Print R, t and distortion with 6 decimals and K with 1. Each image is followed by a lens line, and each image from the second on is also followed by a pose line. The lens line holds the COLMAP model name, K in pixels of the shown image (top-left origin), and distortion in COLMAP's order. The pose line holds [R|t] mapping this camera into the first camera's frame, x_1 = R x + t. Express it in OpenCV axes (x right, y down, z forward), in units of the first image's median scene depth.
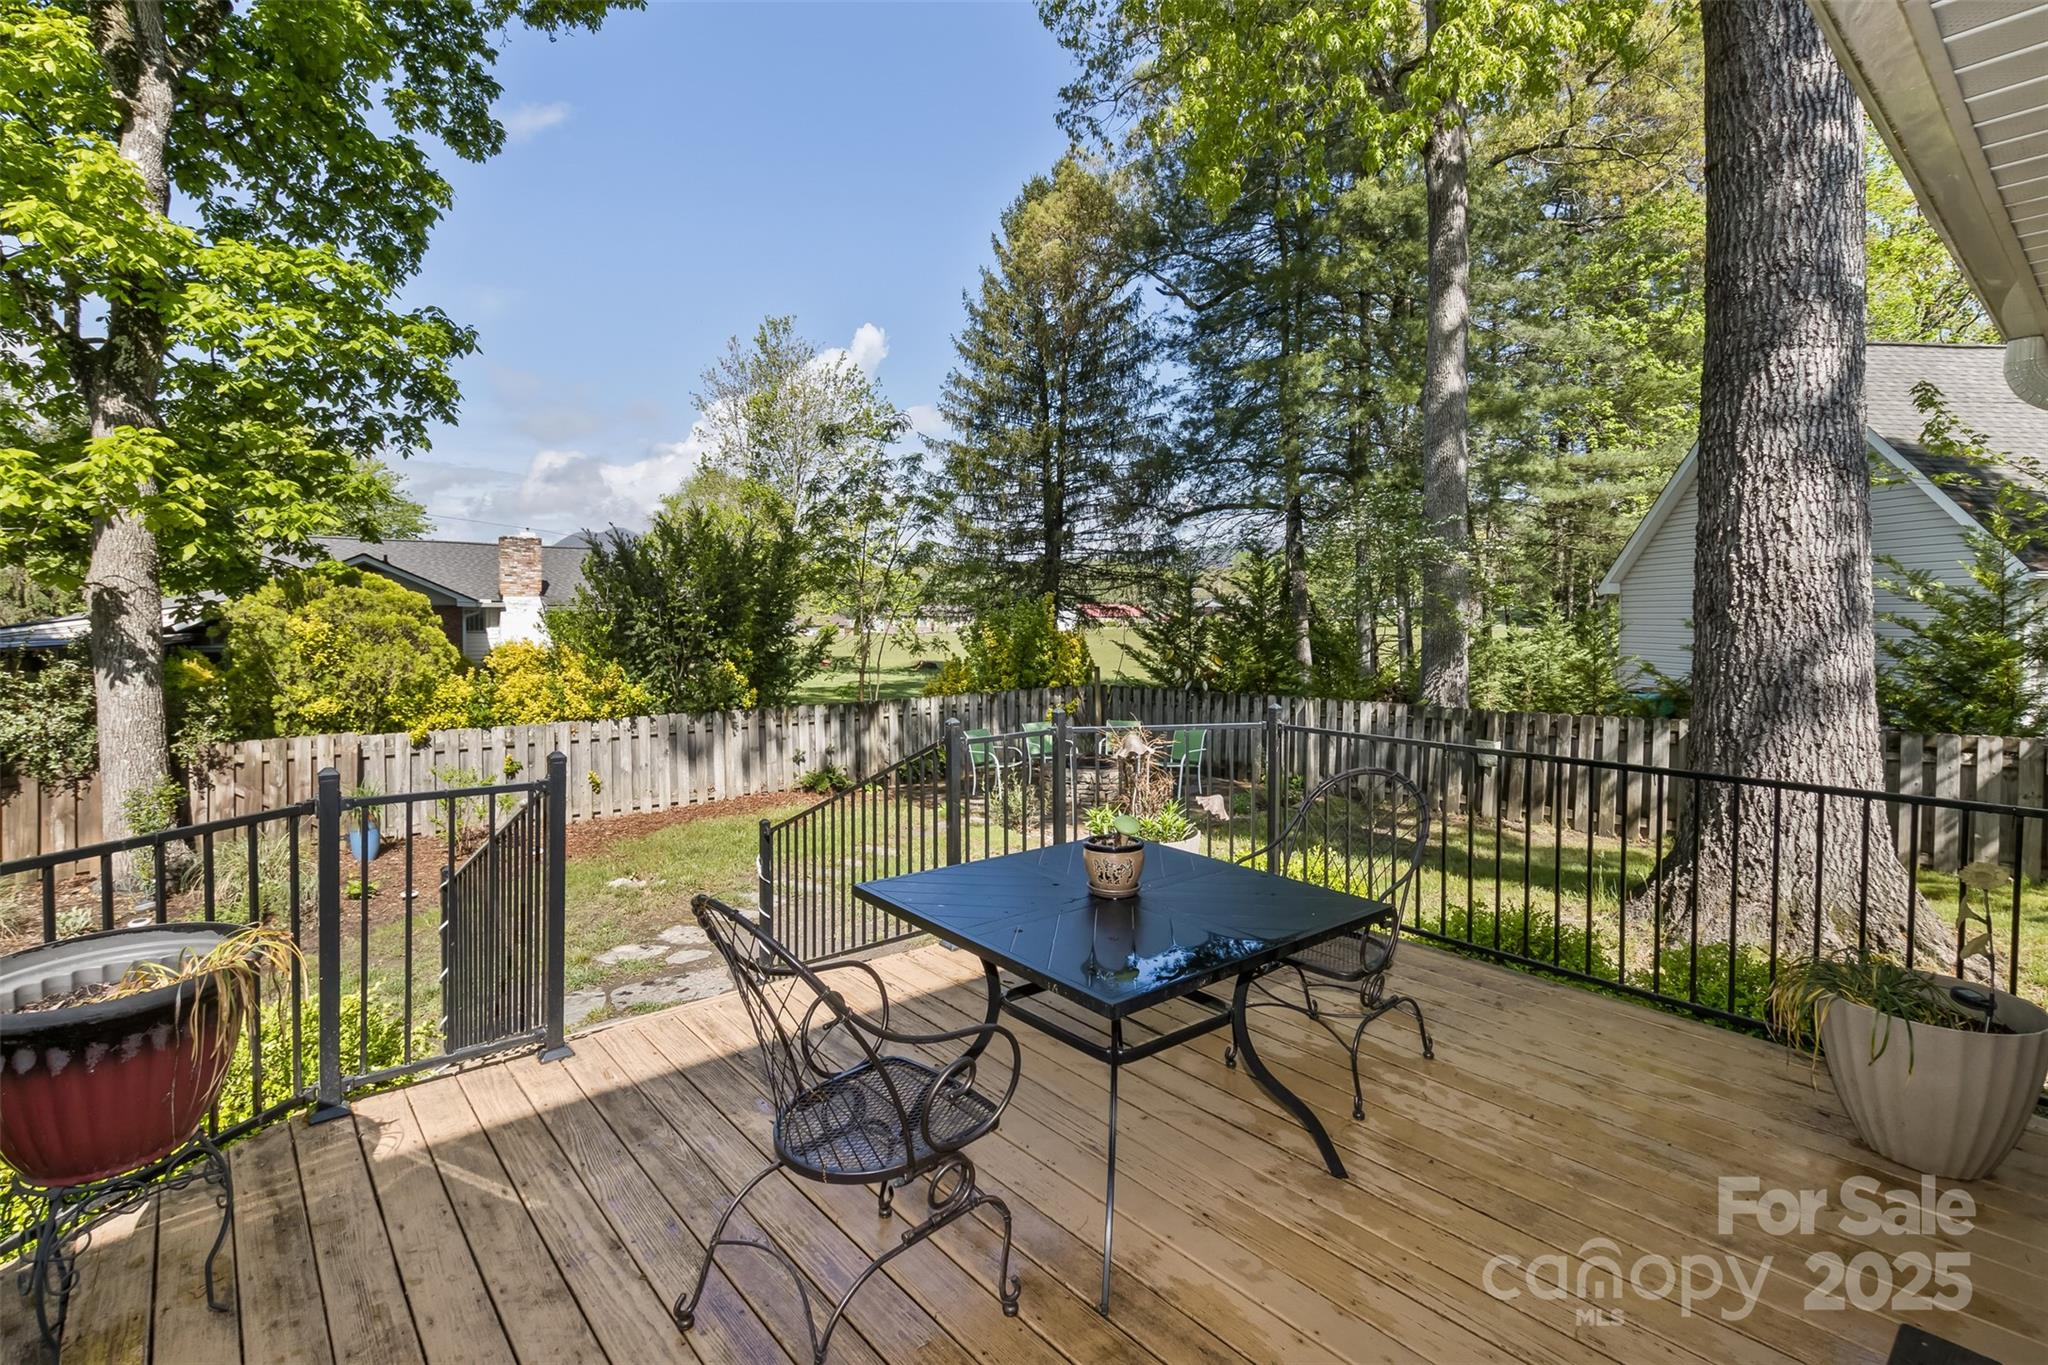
lens RADIAL K [[955.6, 0, 1024.9], [0, 955.6, 655.1], [0, 0, 1]] dist [0.076884, -0.000070]
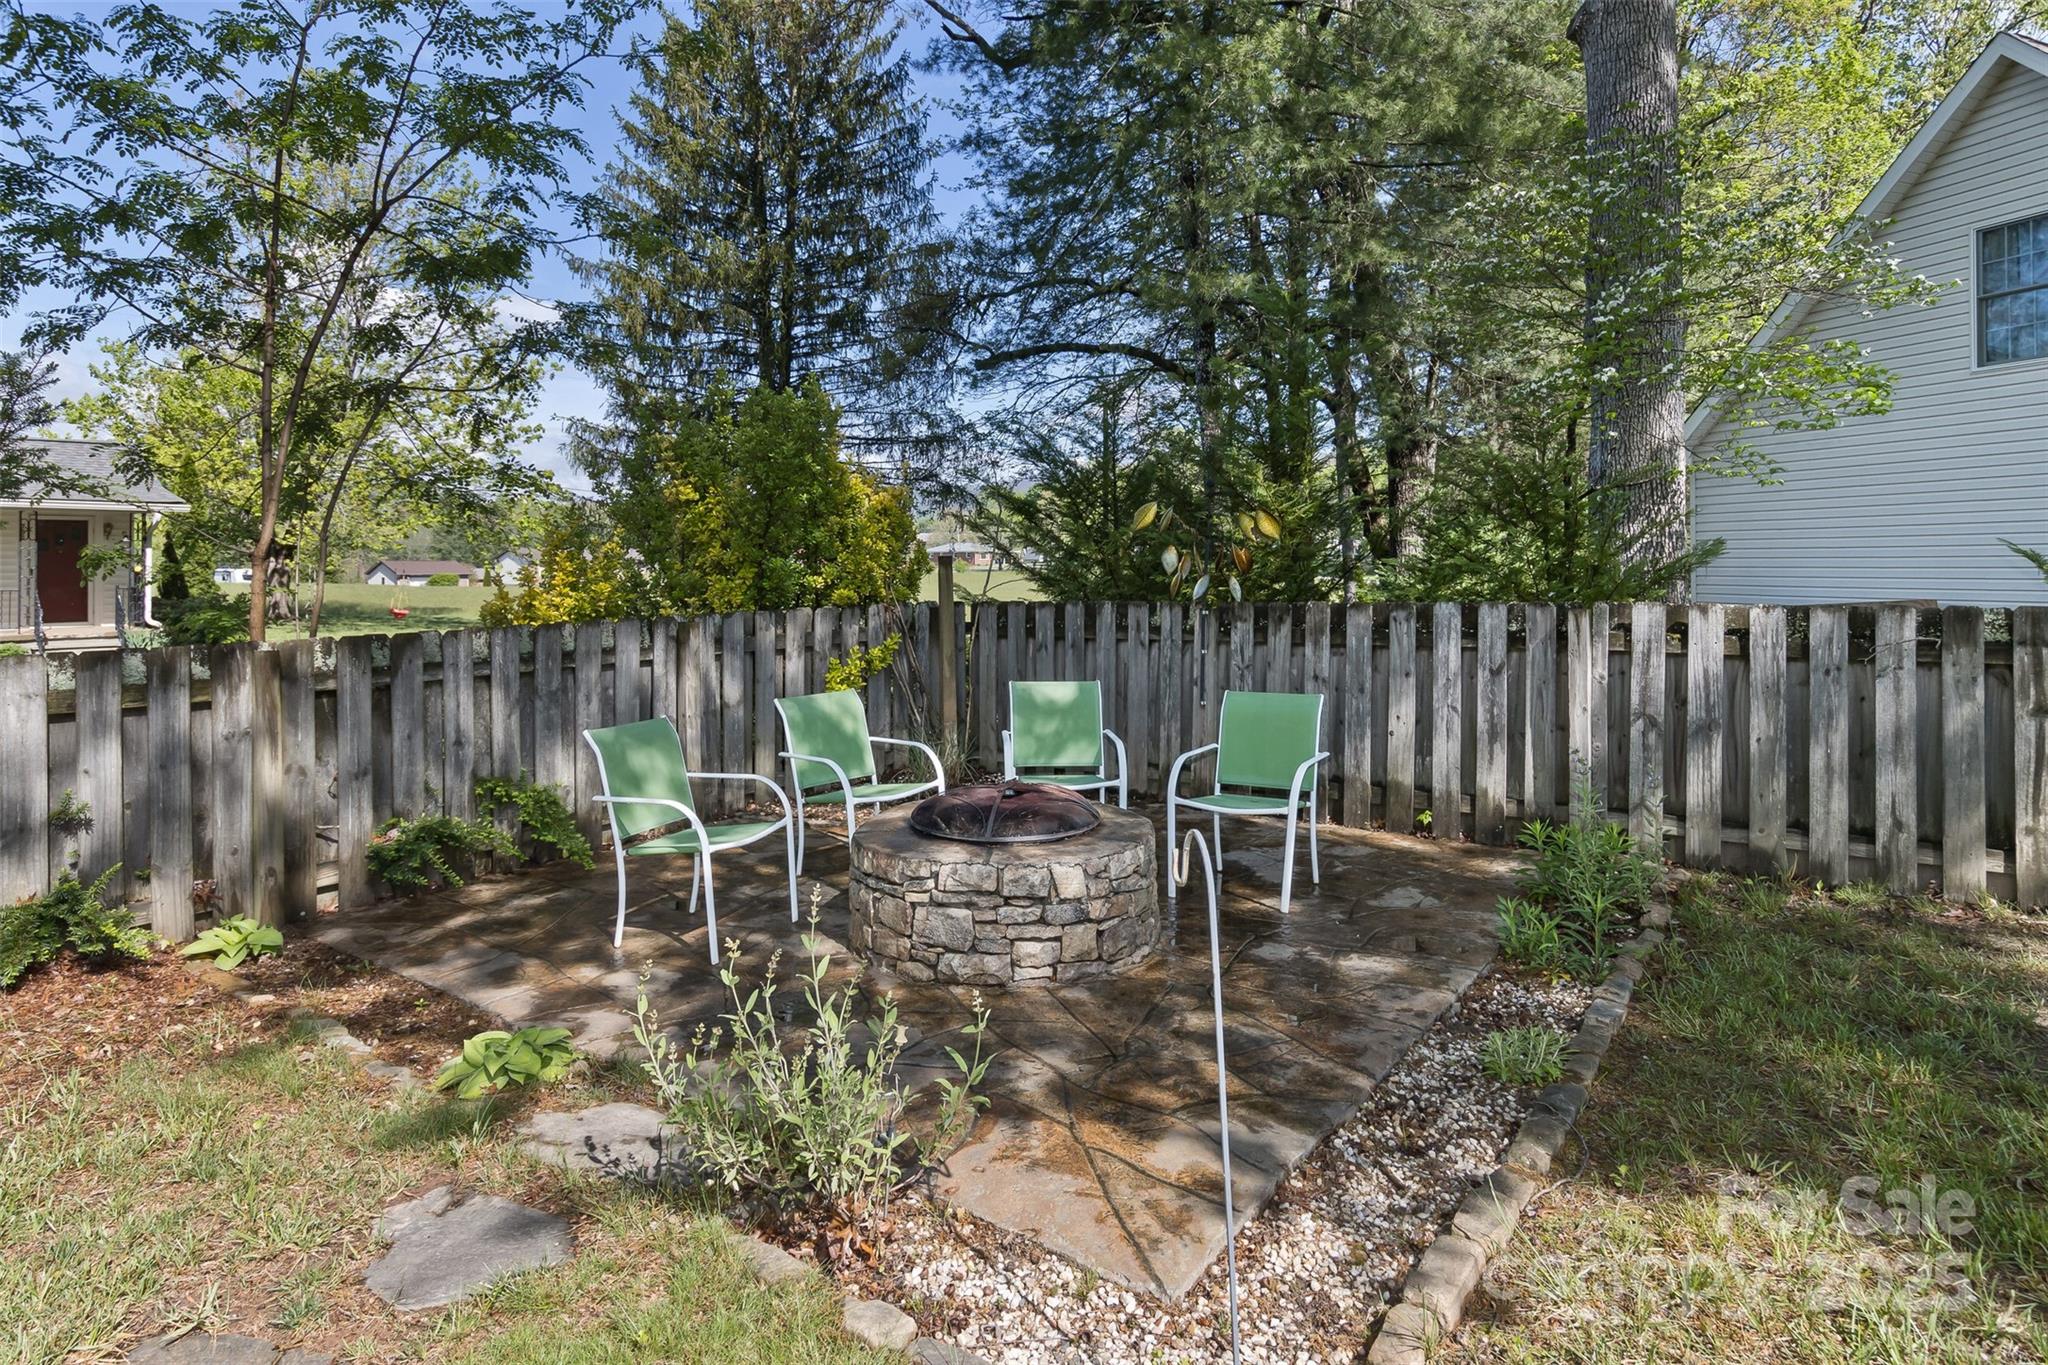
lens RADIAL K [[1101.6, 0, 1027.2], [0, 1101.6, 591.7], [0, 0, 1]] dist [0.001385, 0.000117]
pose [[0.962815, -0.001178, 0.270159, -0.024896], [0.008648, 0.999612, -0.026464, 0.050523], [-0.270023, 0.027816, 0.962452, 0.633818]]
